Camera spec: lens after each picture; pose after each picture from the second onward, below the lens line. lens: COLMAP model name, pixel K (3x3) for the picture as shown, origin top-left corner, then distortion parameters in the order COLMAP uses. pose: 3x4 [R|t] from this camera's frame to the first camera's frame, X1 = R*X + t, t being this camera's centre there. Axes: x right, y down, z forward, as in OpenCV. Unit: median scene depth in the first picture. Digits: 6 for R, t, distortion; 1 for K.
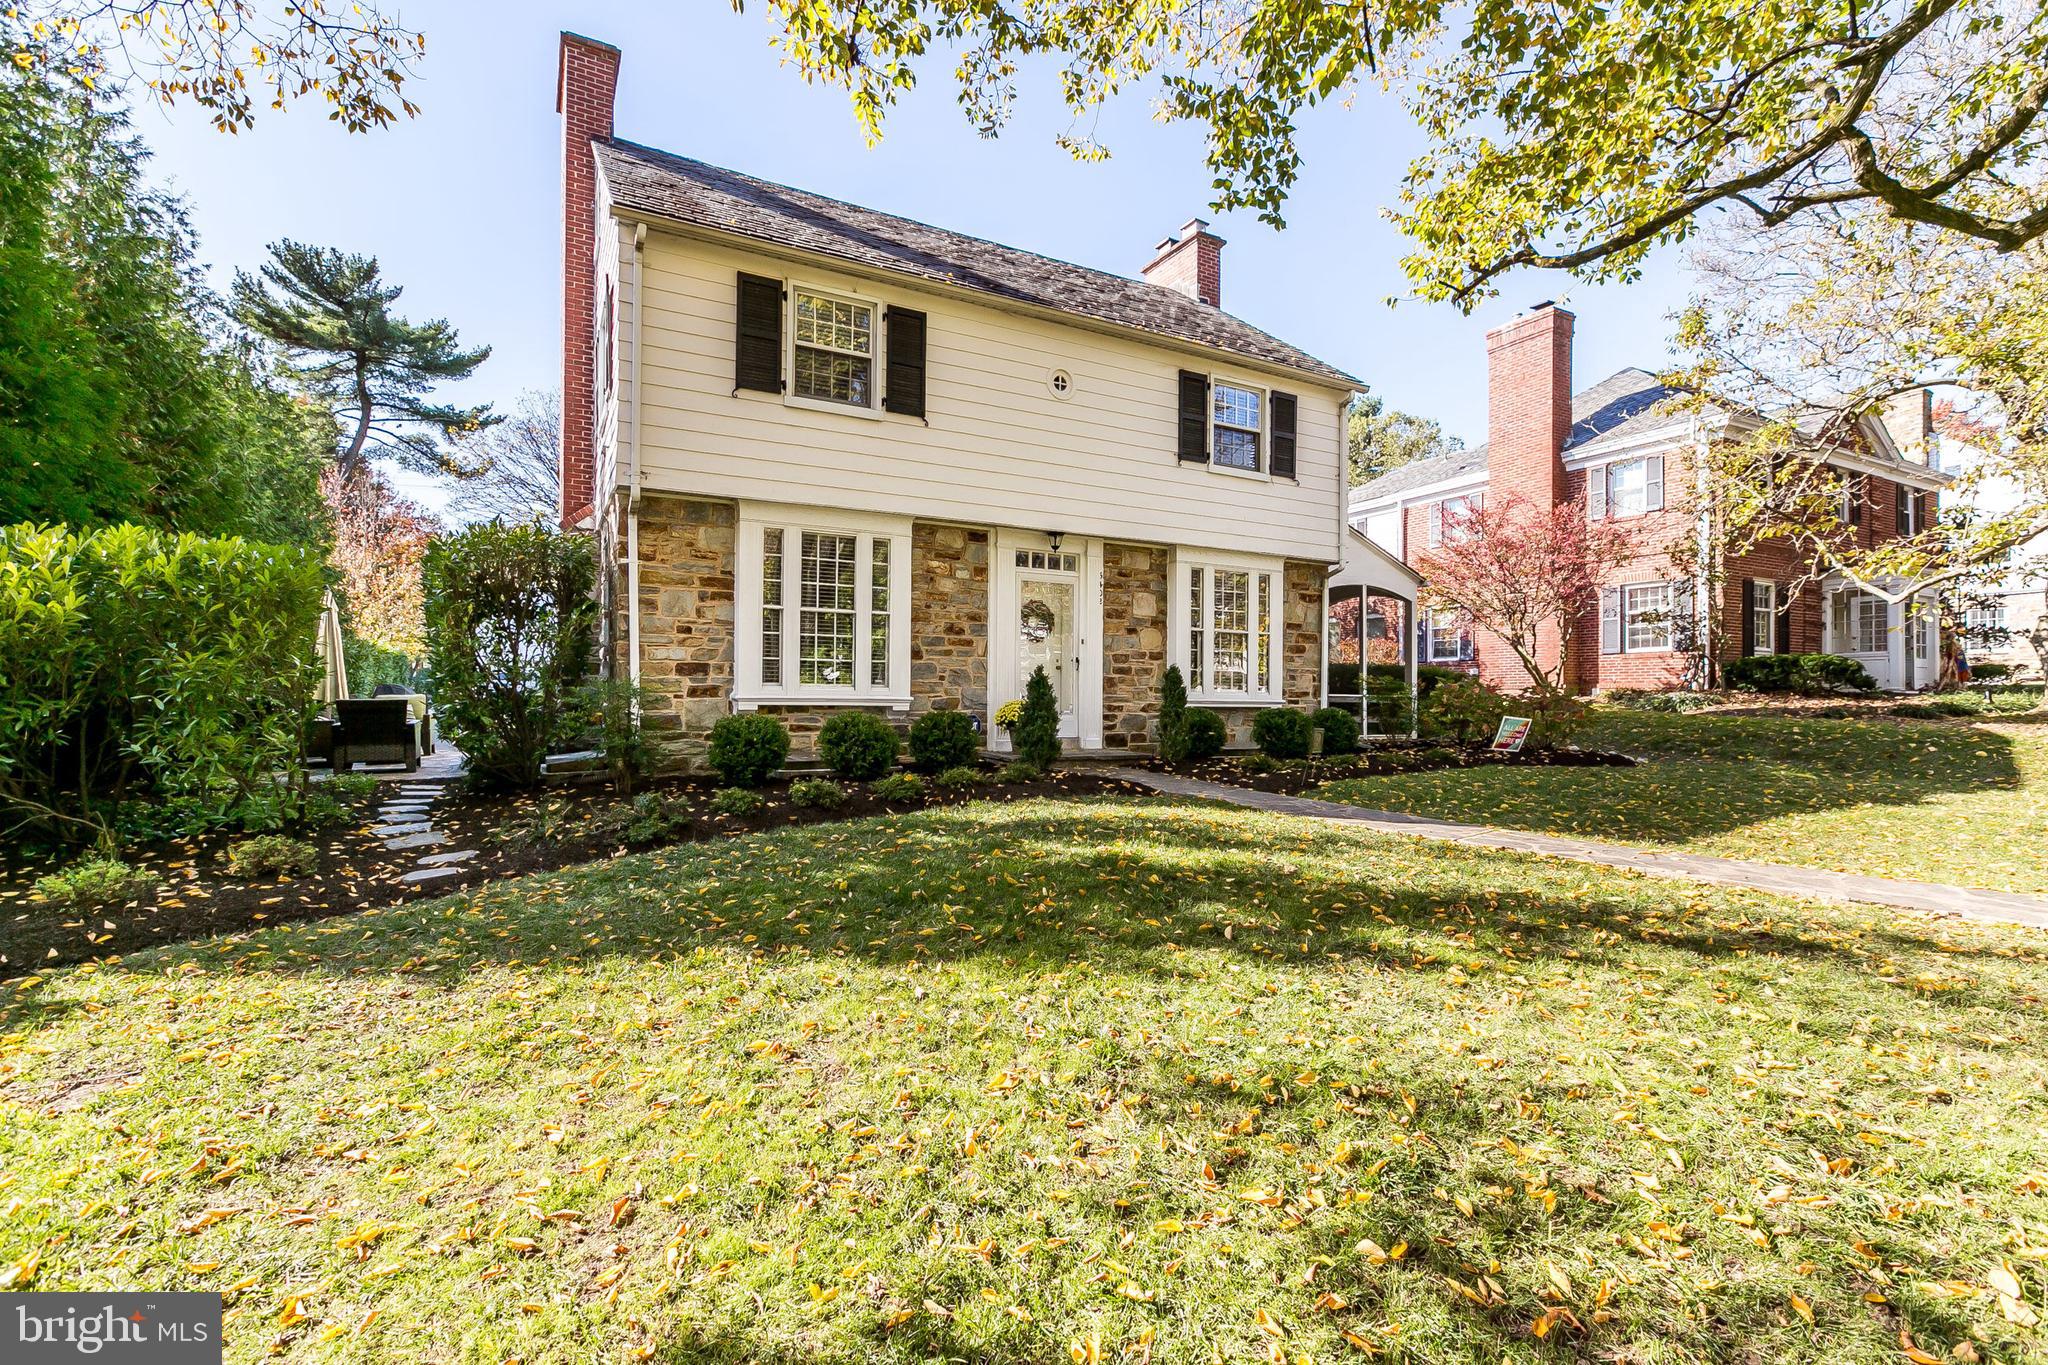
lens RADIAL K [[933.2, 0, 1021.6], [0, 933.2, 694.9], [0, 0, 1]] dist [-0.001603, 0.000312]
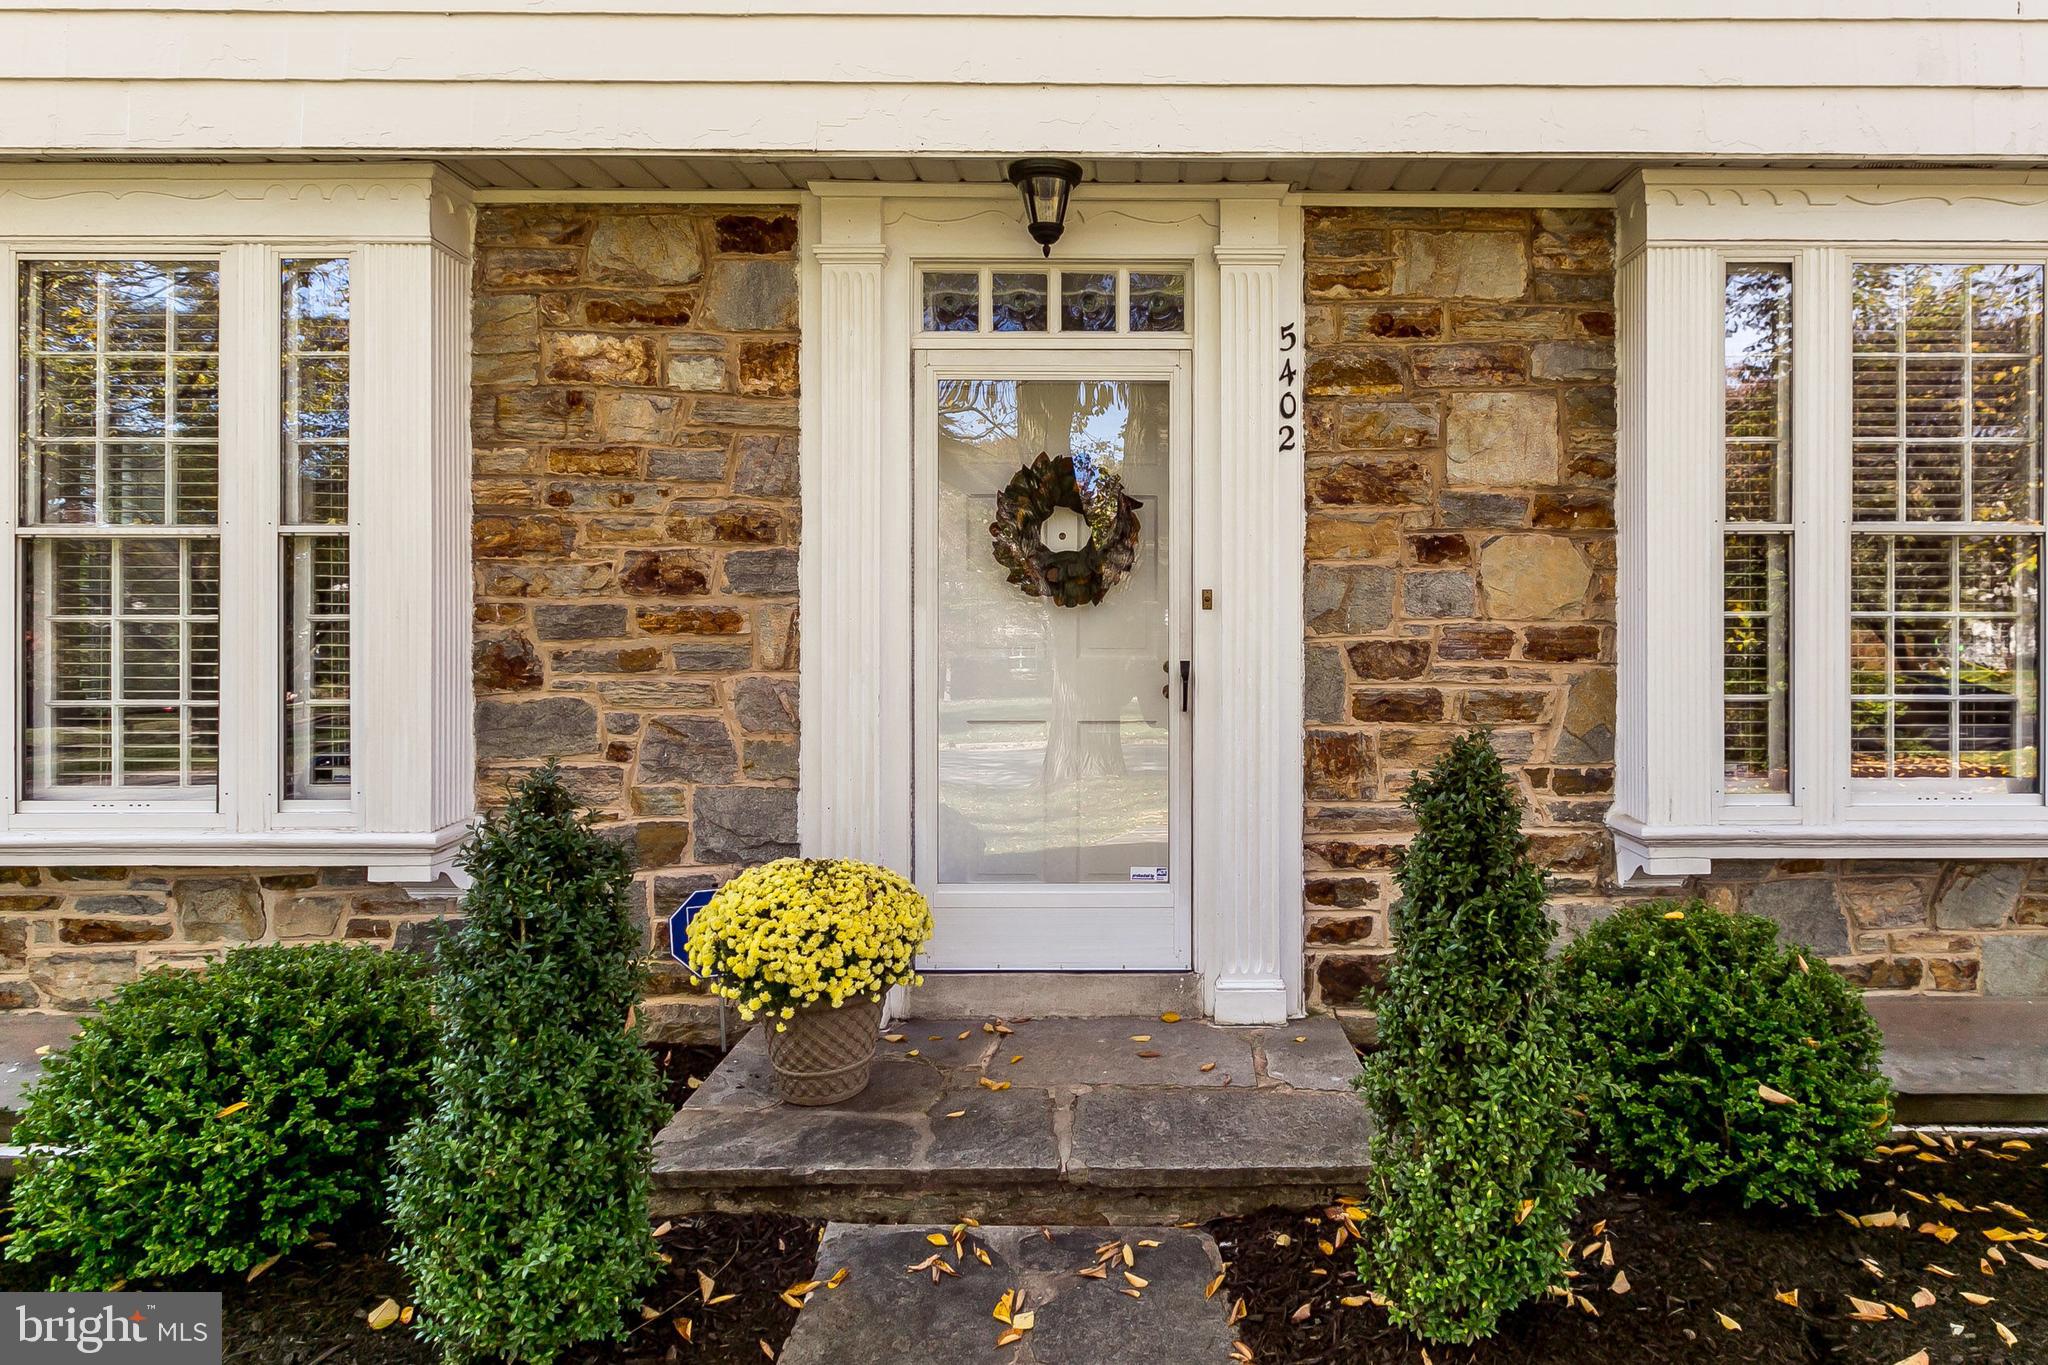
lens RADIAL K [[933.2, 0, 1033.3], [0, 933.2, 670.5], [0, 0, 1]] dist [-0.001603, 0.000312]
pose [[0.882659, -0.004330, -0.469994, 0.145095], [0.011265, 0.999865, 0.011945, -0.041510], [0.469879, -0.015838, 0.882589, 0.757541]]
